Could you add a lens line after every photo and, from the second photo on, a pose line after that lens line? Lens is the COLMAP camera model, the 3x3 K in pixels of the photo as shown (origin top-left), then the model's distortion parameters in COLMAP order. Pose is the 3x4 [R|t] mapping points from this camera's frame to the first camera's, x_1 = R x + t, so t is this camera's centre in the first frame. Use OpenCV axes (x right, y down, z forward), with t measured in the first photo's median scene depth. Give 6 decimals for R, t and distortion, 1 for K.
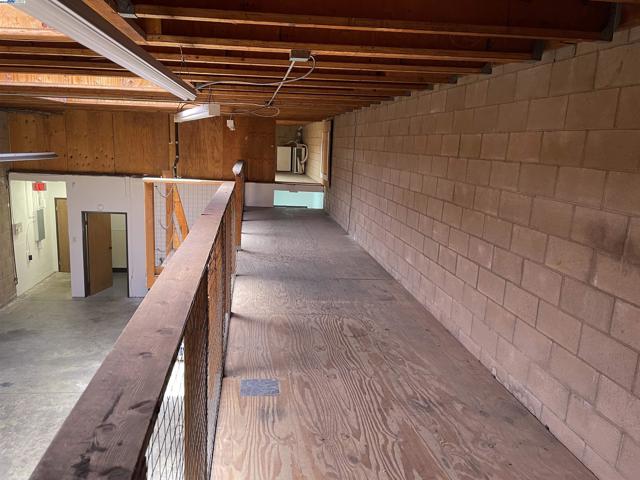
lens RADIAL K [[485.5, 0, 319.7], [0, 485.5, 240.3], [0, 0, 1]] dist [0.072303, -0.094591]
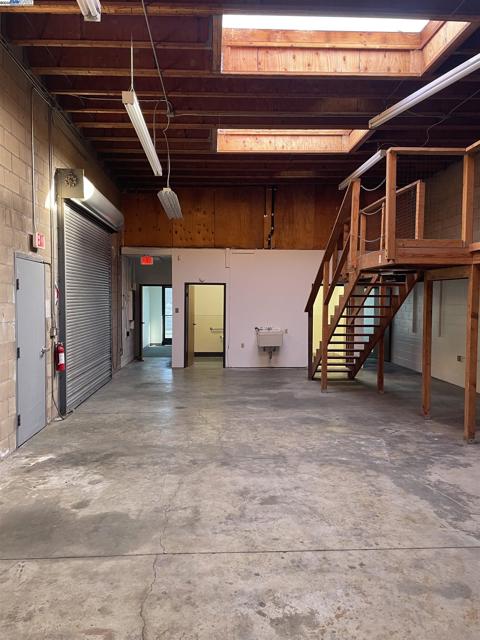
lens RADIAL K [[485.5, 0, 241.7], [0, 485.5, 324.4], [0, 0, 1]] dist [0.072303, -0.094591]
pose [[0.996425, -0.038748, -0.075067, -0.289183], [0.027157, 0.988359, -0.149698, 0.185984], [0.079993, 0.147125, 0.985878, 0.002946]]
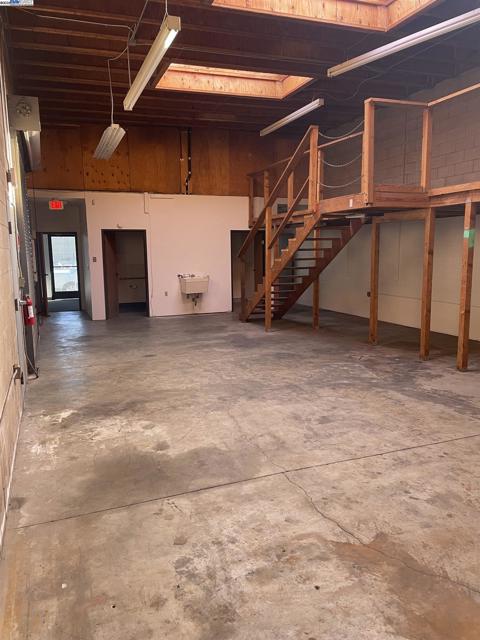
lens RADIAL K [[485.5, 0, 240.2], [0, 485.5, 319.7], [0, 0, 1]] dist [0.072303, -0.094591]
pose [[0.969173, -0.096563, 0.226672, -0.453878], [0.107887, 0.993434, -0.038082, 0.186532], [-0.221506, 0.061363, 0.973226, -0.001119]]
